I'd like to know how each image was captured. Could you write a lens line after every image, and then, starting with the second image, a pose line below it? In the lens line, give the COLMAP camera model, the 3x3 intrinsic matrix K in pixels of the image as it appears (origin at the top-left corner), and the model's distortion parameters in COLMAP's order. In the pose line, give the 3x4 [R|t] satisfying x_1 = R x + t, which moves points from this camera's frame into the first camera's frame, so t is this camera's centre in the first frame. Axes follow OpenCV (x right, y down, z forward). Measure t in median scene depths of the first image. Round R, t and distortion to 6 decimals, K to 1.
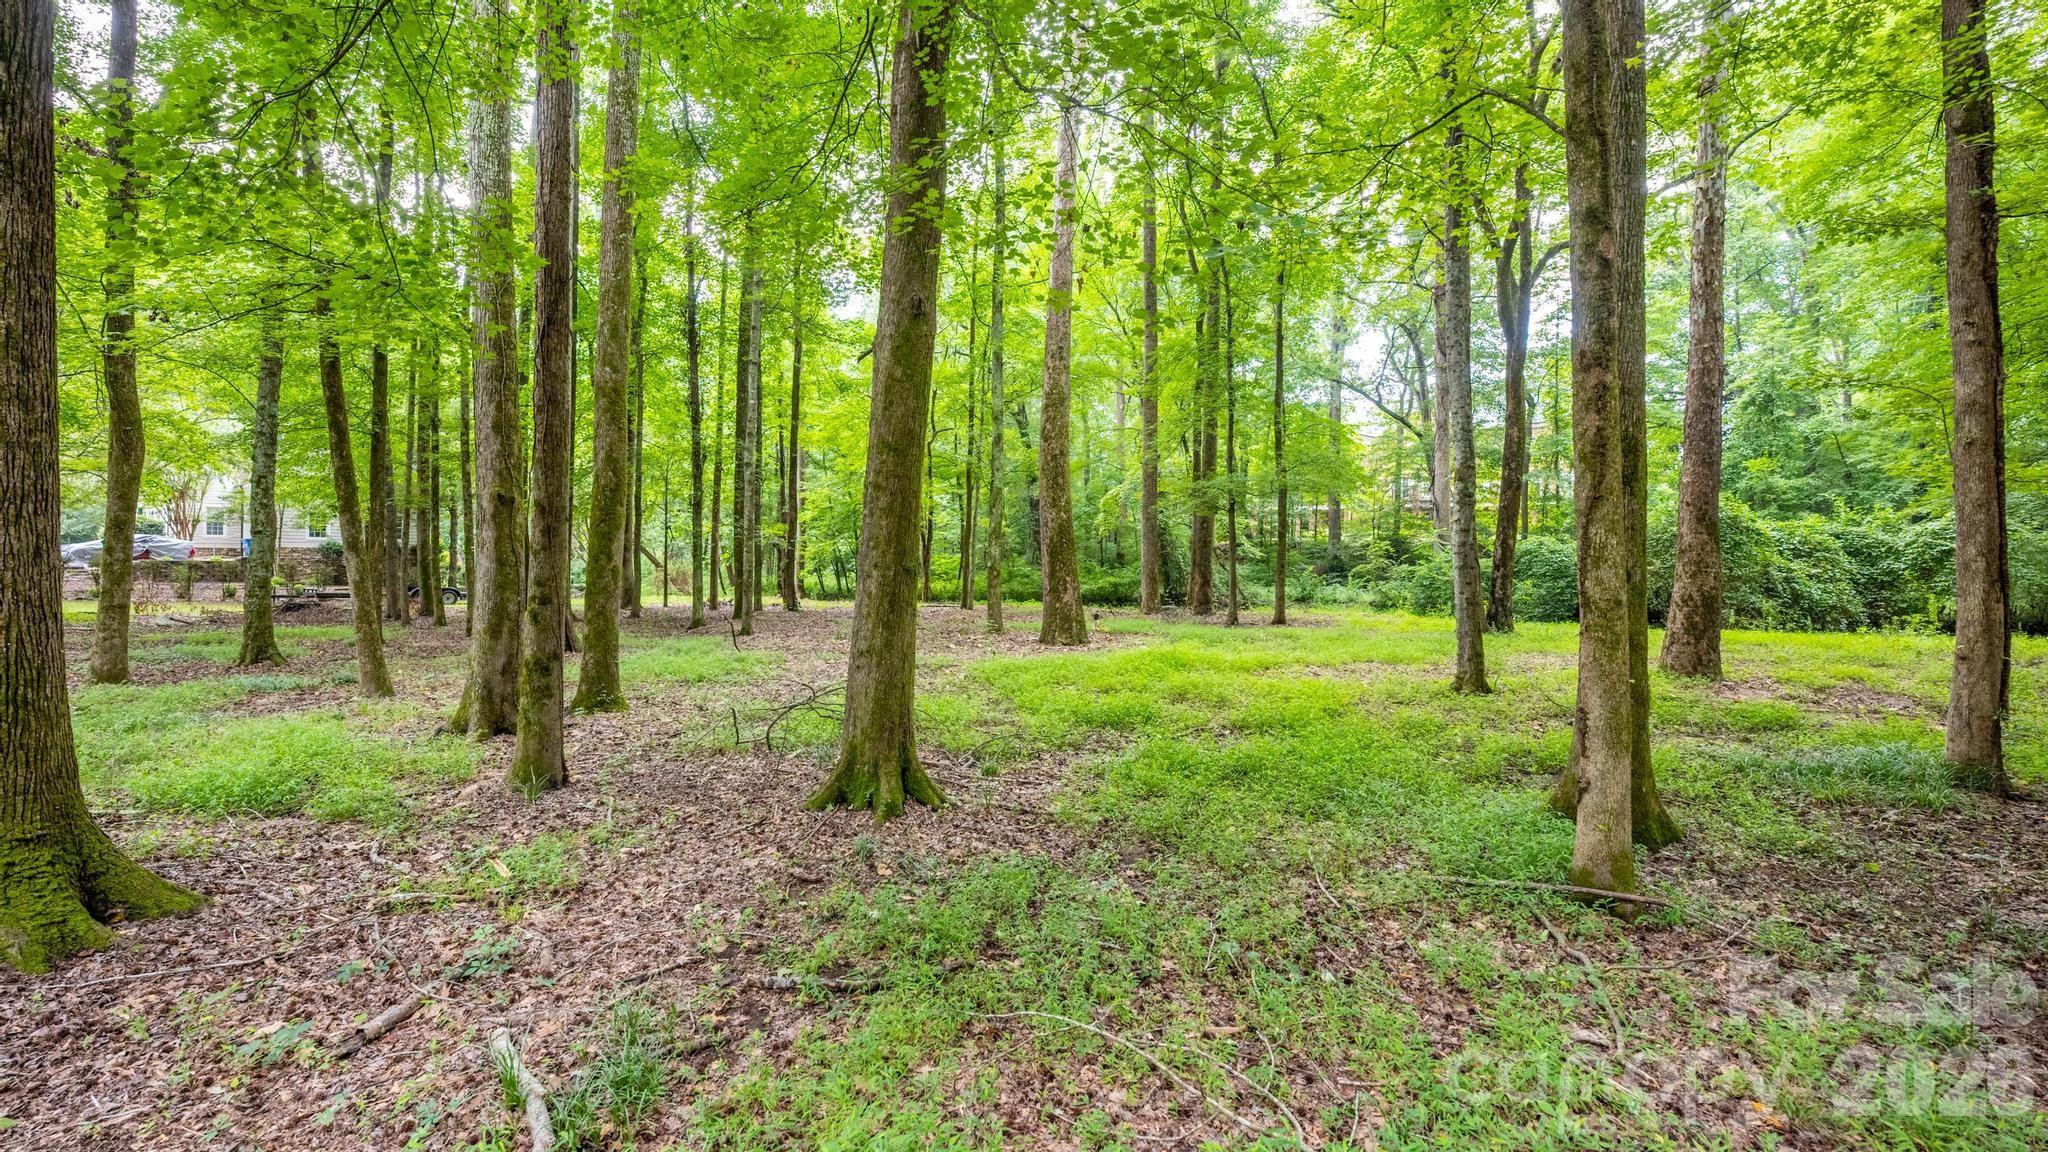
lens RADIAL K [[823.3, 0, 1024.0], [0, 823.3, 576.0], [0, 0, 1]] dist [-0.000166, -0.000061]
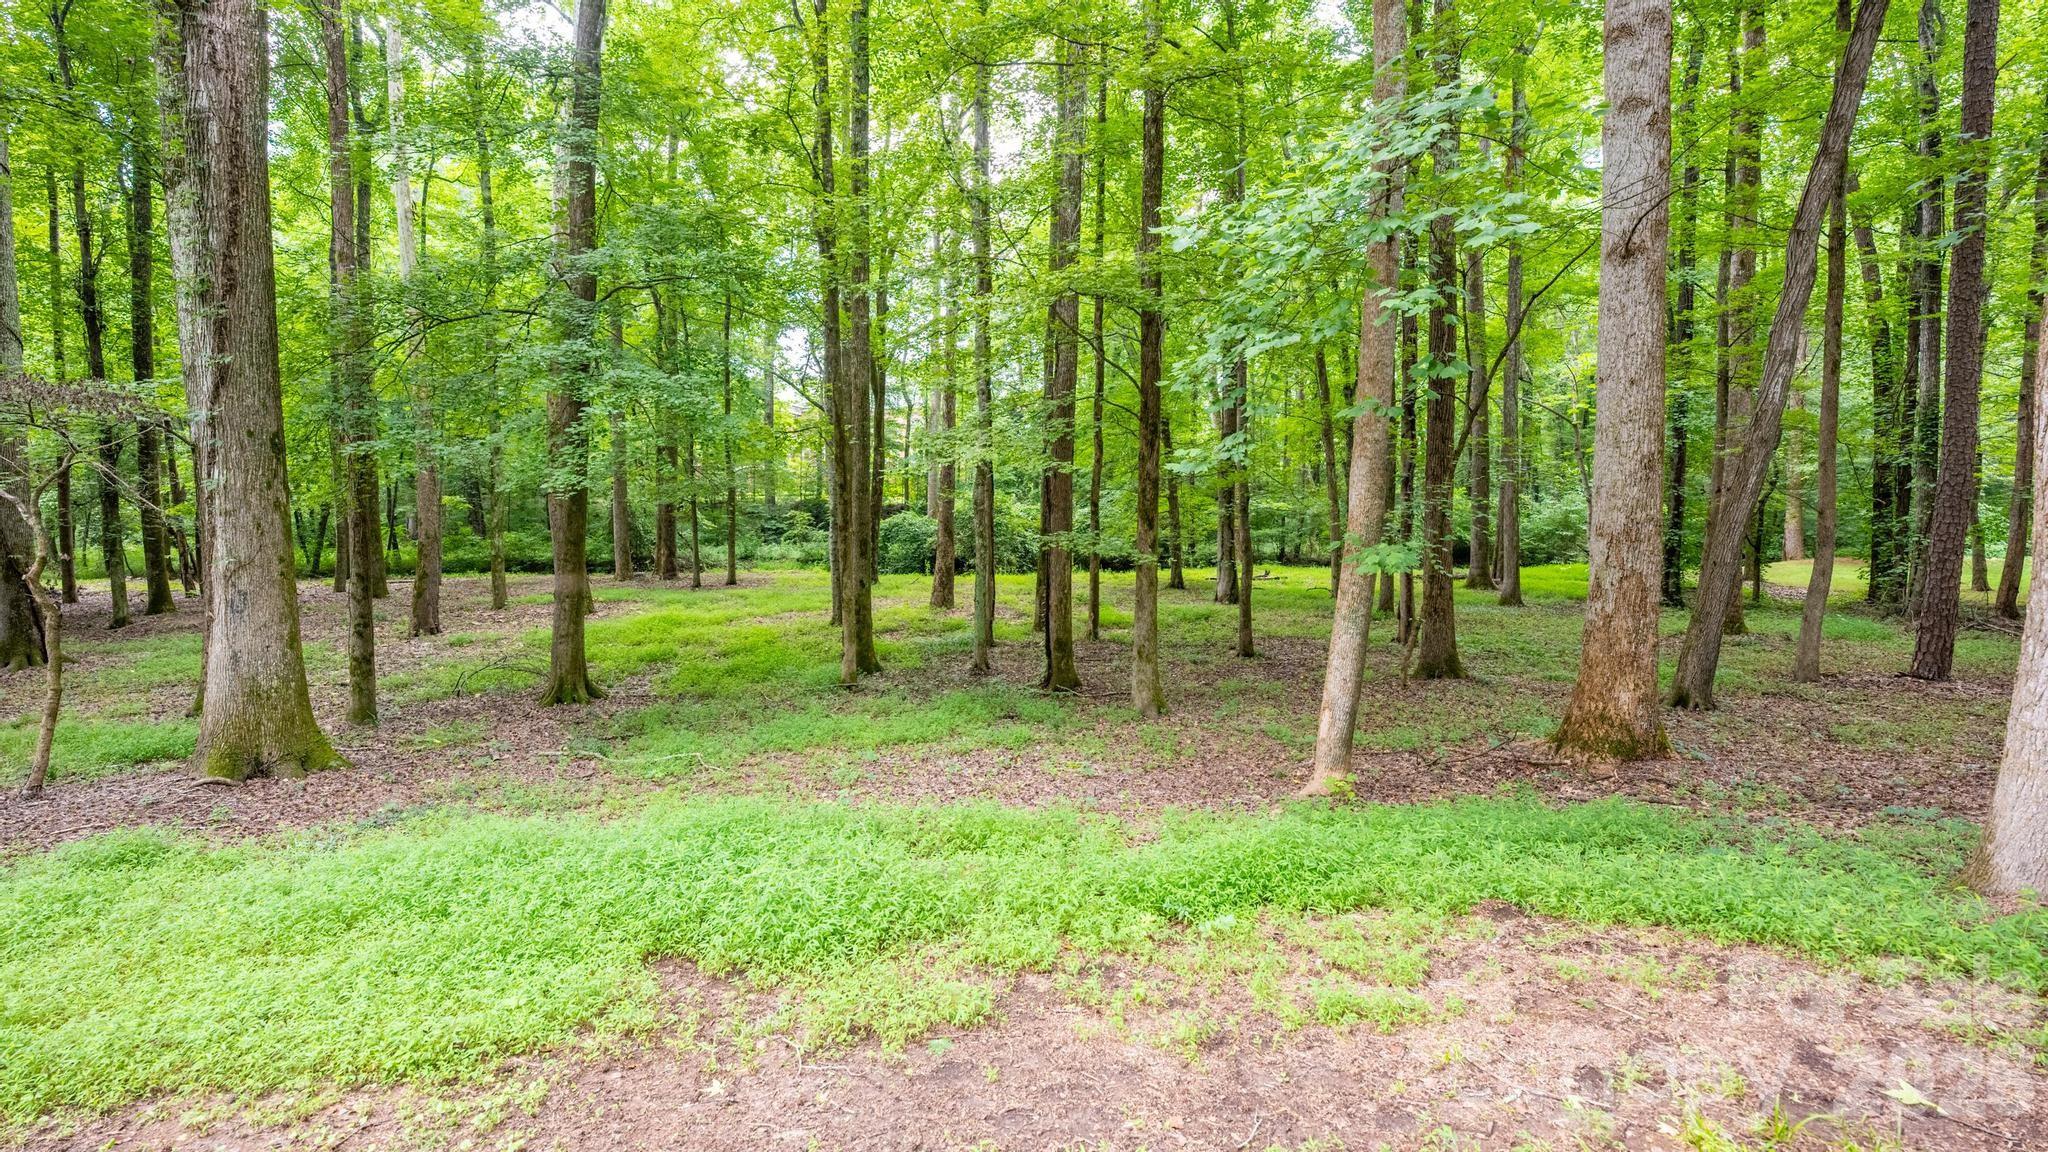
lens RADIAL K [[823.3, 0, 1024.0], [0, 823.3, 576.0], [0, 0, 1]] dist [-0.000166, -0.000061]
pose [[0.791398, -0.054822, 0.608839, -0.121449], [0.008562, 0.996867, 0.078631, -0.051522], [-0.611242, -0.057016, 0.789388, -0.332706]]
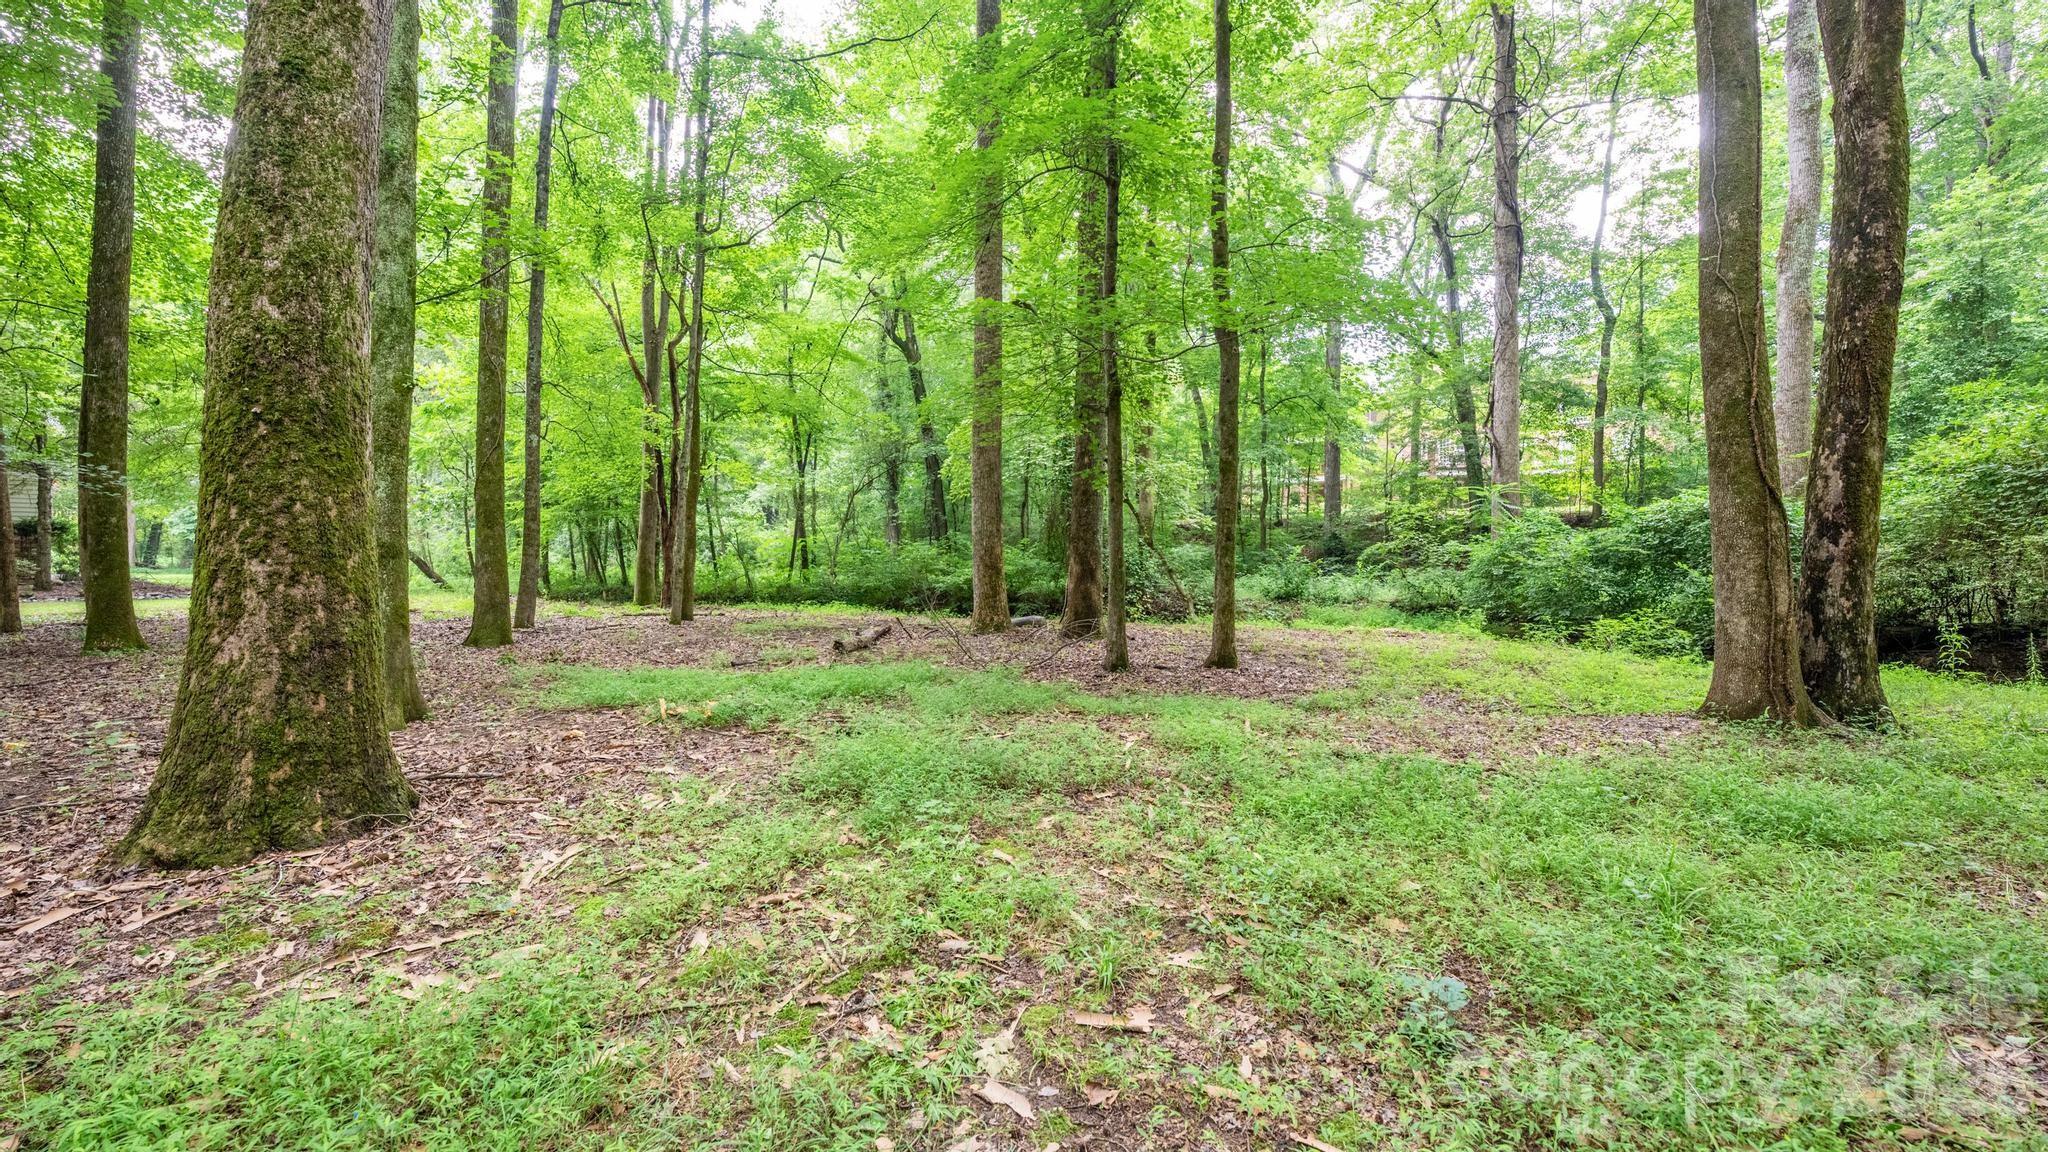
lens RADIAL K [[823.3, 0, 1024.0], [0, 823.3, 576.0], [0, 0, 1]] dist [-0.000166, -0.000061]
pose [[0.999967, -0.003137, 0.007507, 0.172257], [0.003026, 0.999888, 0.014633, 0.002202], [-0.007552, -0.014610, 0.999865, 0.479365]]
